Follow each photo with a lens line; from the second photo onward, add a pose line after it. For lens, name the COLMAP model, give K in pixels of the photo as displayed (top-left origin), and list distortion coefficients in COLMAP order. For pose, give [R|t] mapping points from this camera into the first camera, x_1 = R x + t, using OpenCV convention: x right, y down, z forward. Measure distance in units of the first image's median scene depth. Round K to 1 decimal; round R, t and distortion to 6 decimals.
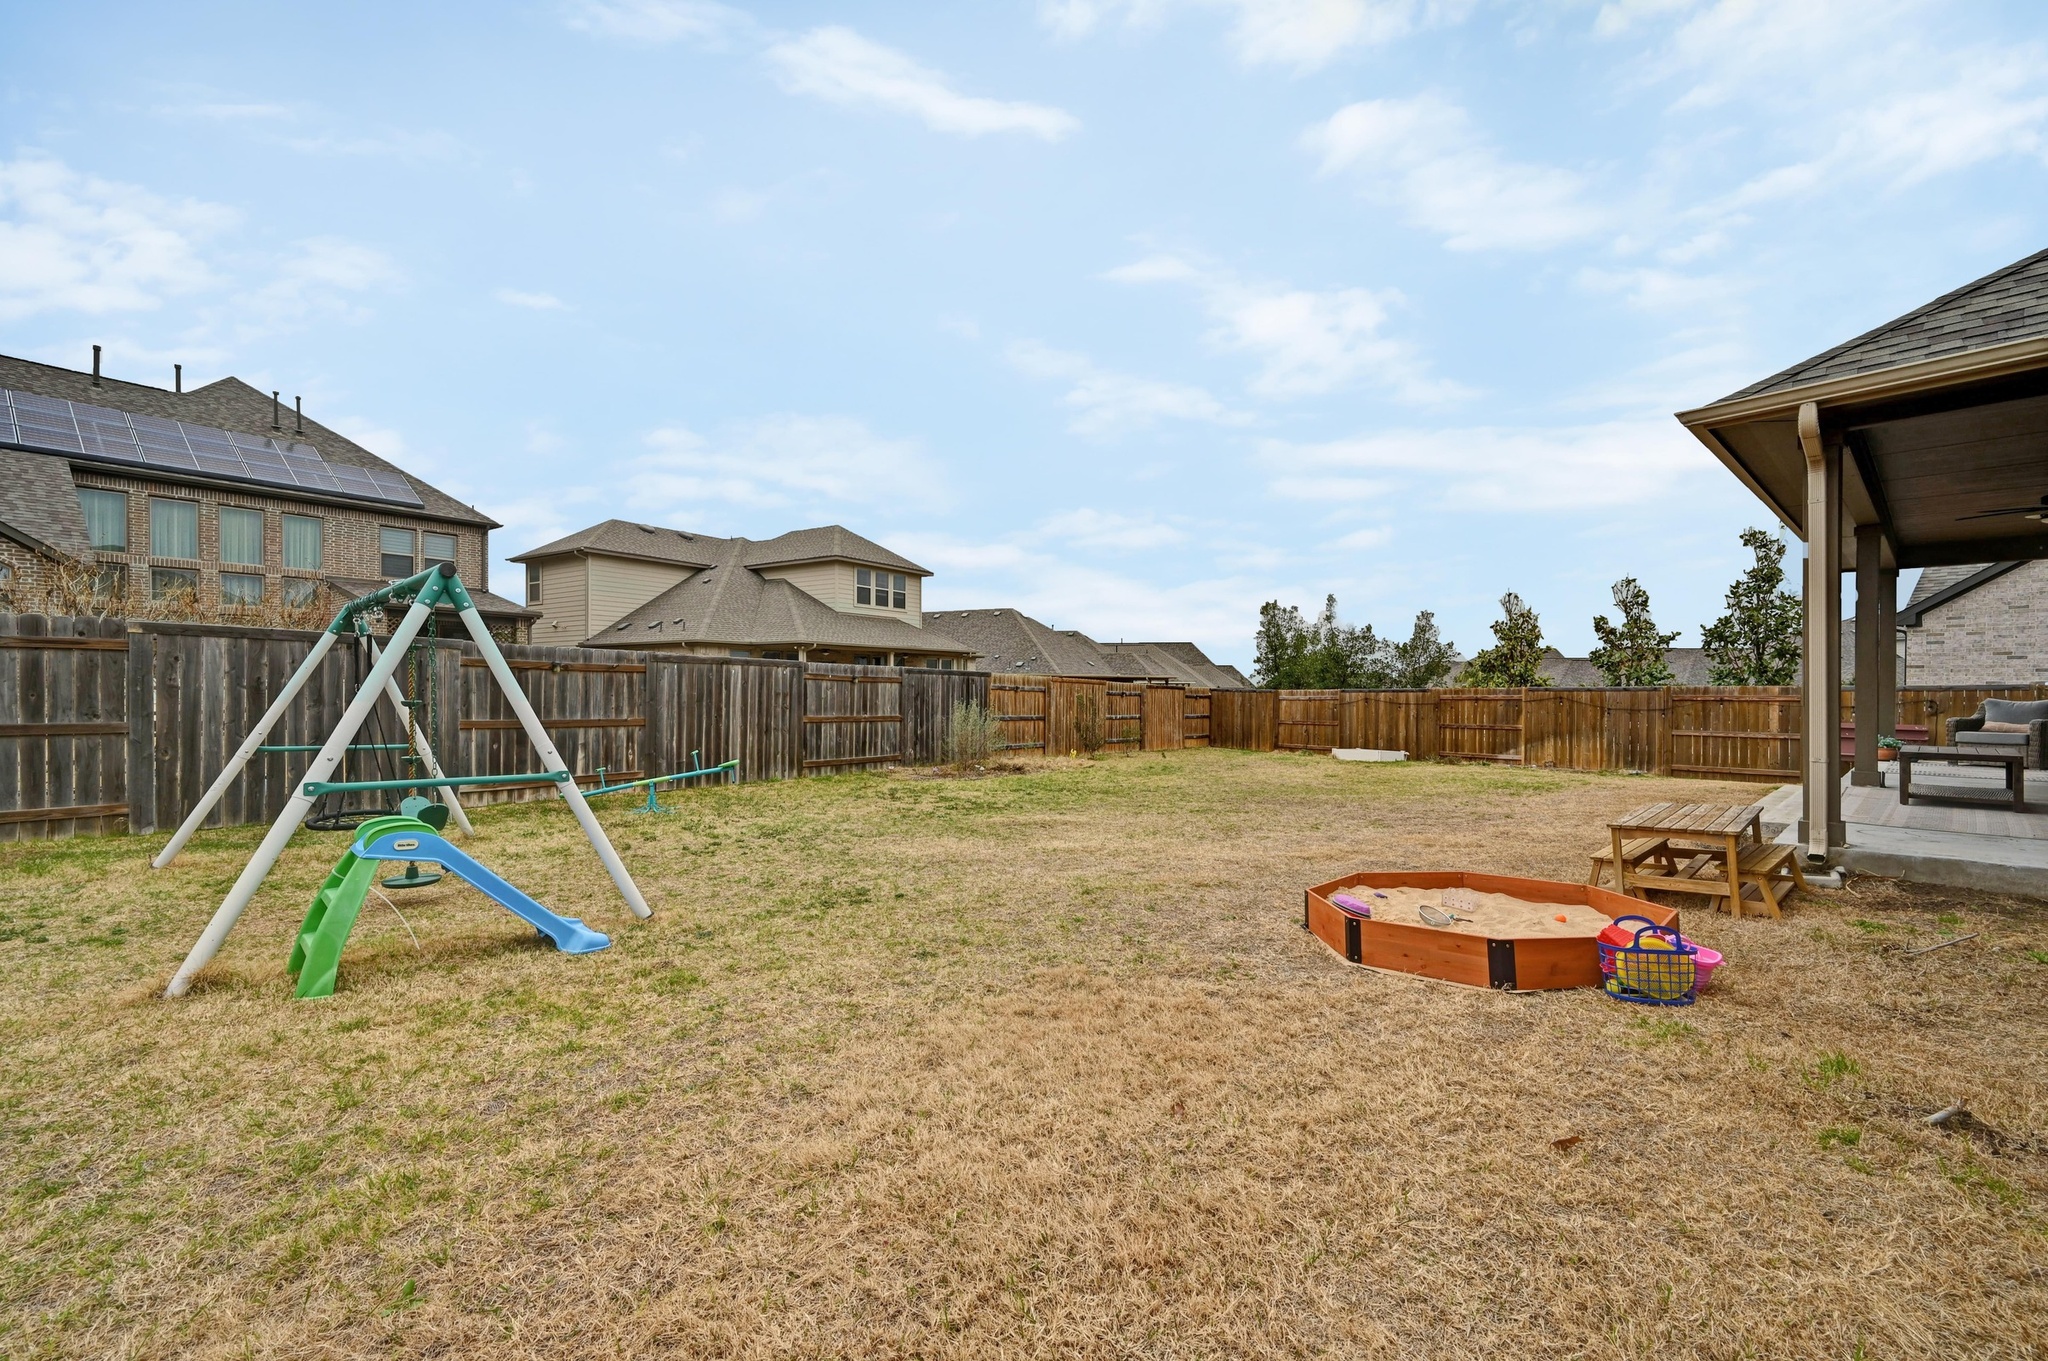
lens RADIAL K [[806.3, 0, 1029.6], [0, 806.3, 681.3], [0, 0, 1]] dist [-0.001801, 0.000866]
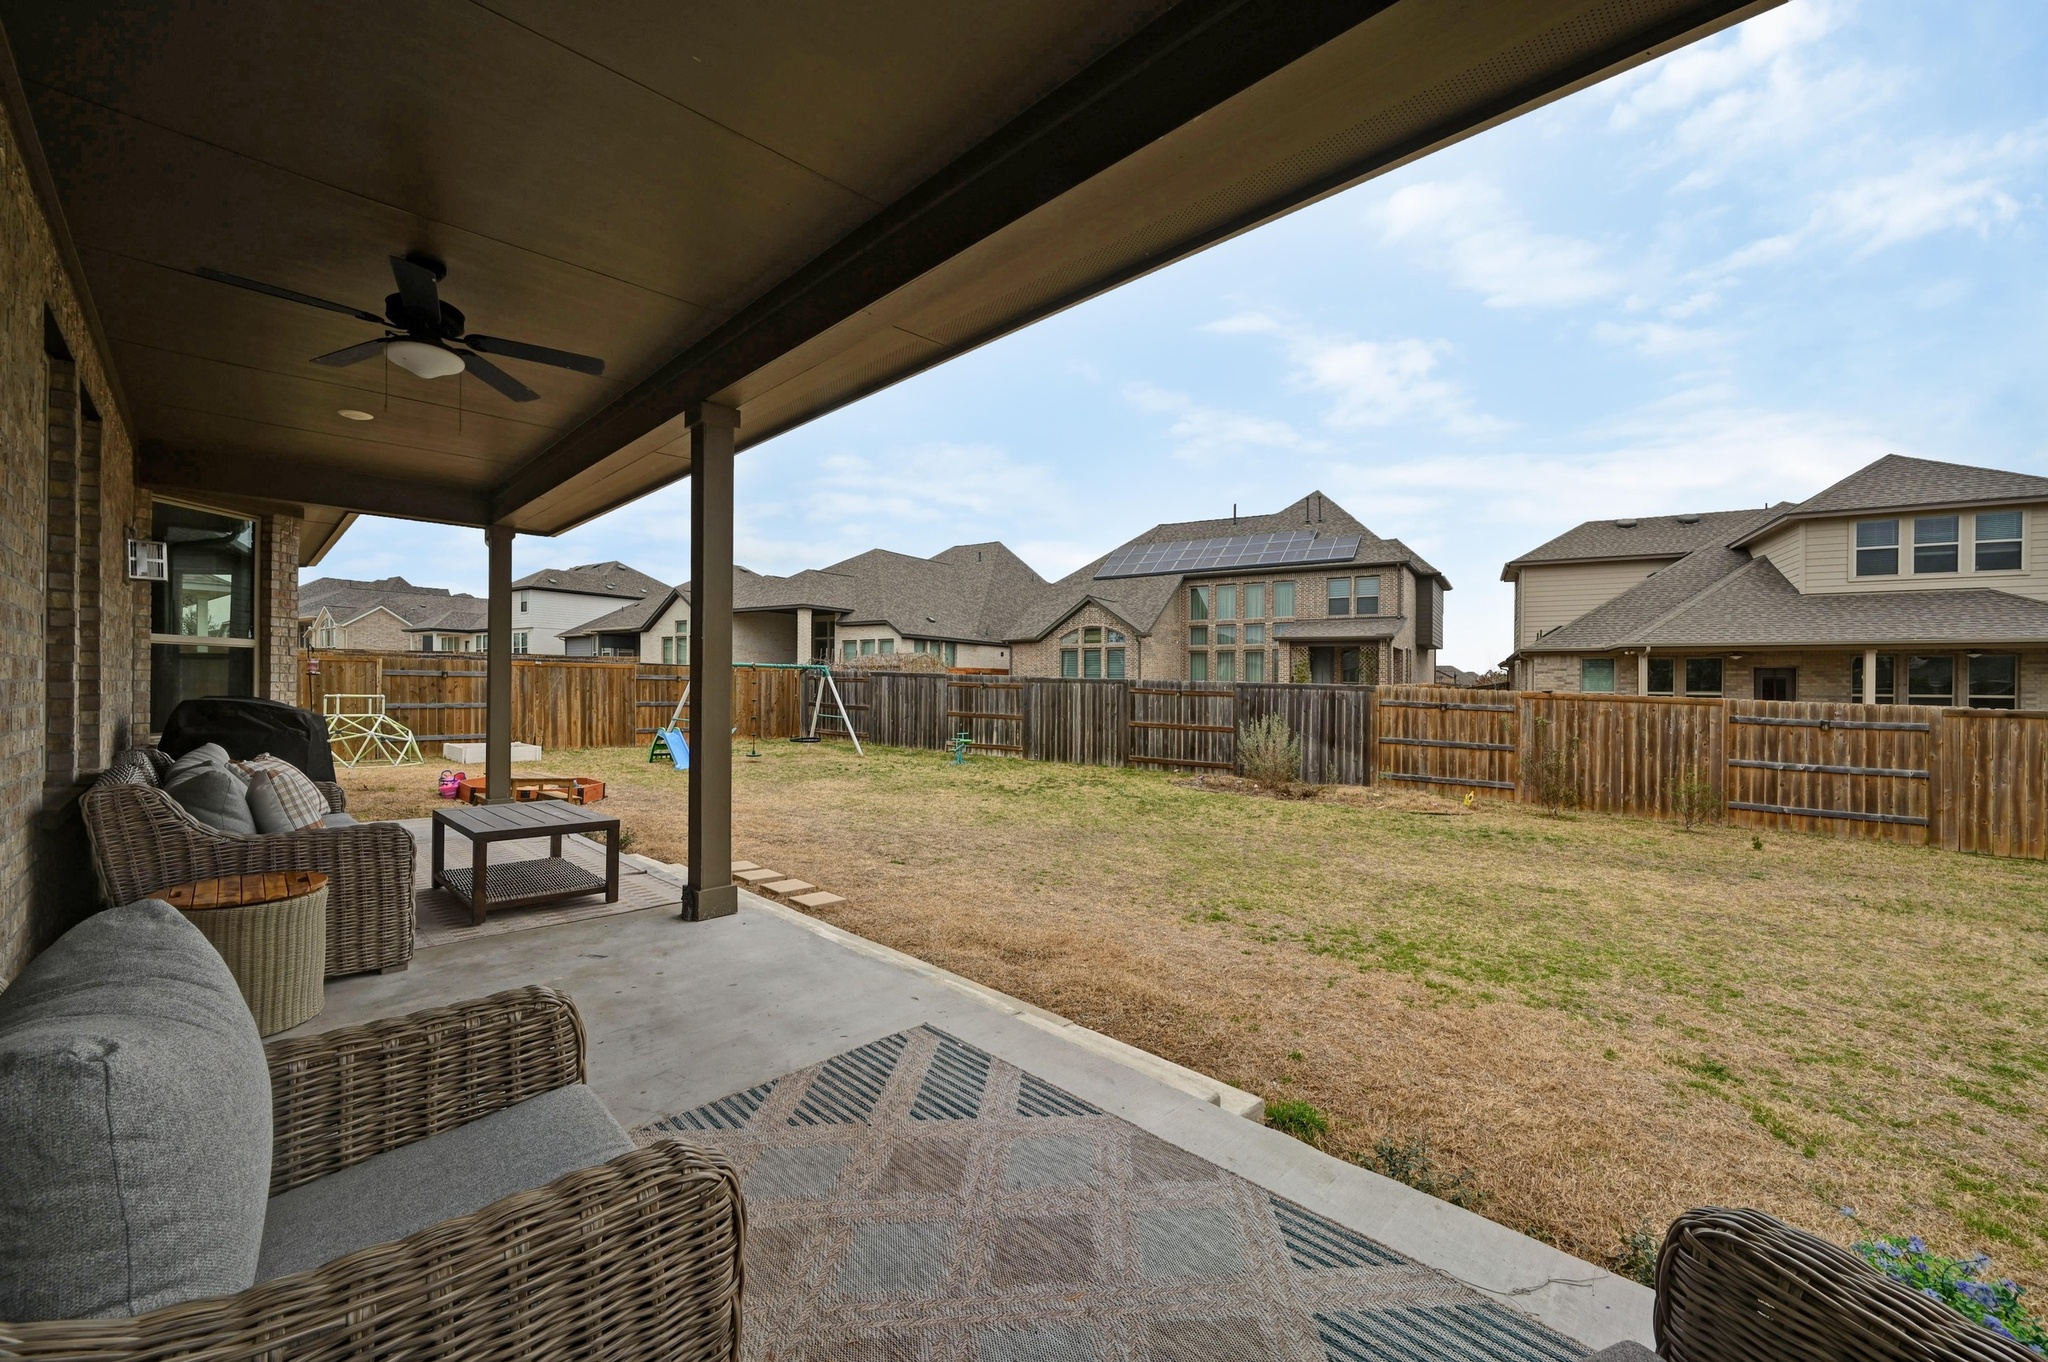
lens RADIAL K [[806.3, 0, 1020.5], [0, 806.3, 685.4], [0, 0, 1]] dist [-0.001801, 0.000866]
pose [[0.059552, -0.002771, -0.998221, 0.921721], [-0.005187, 0.999982, -0.003085, -0.008489], [0.998212, 0.005361, 0.059537, 0.683921]]
